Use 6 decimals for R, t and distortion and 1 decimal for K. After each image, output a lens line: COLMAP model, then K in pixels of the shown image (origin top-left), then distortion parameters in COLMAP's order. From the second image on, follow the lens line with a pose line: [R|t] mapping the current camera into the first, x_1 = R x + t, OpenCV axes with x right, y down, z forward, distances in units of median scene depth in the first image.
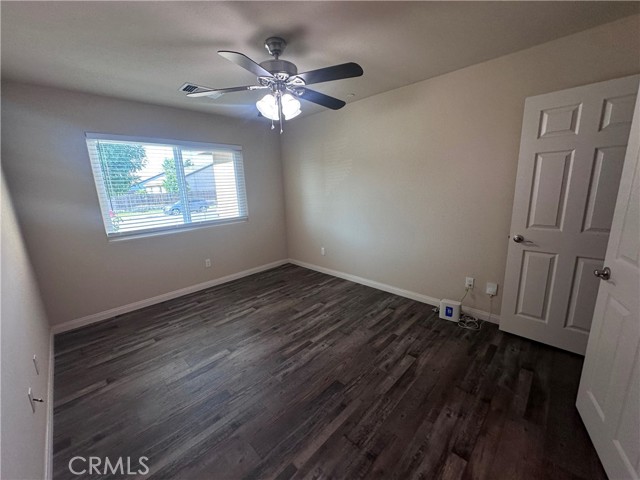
lens RADIAL K [[254.8, 0, 325.5], [0, 254.8, 244.0], [0, 0, 1]] dist [0.003002, -0.000573]
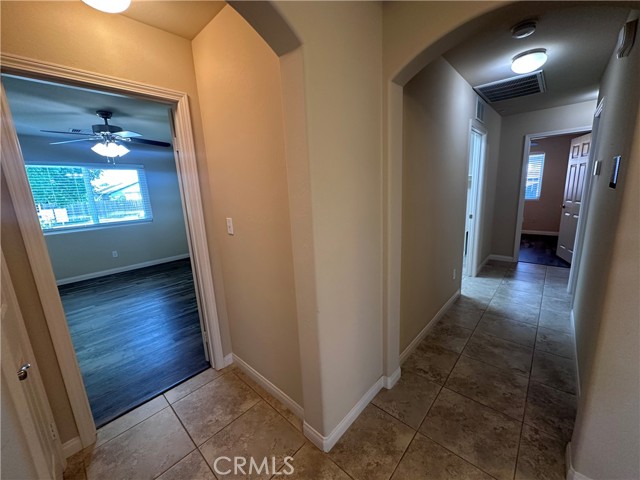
lens RADIAL K [[254.8, 0, 321.1], [0, 254.8, 241.9], [0, 0, 1]] dist [0.003002, -0.000573]
pose [[0.999623, -0.013240, 0.024064, 0.588983], [0.013831, 0.999602, -0.024576, 0.060921], [-0.023729, 0.024899, 0.999408, -0.350837]]
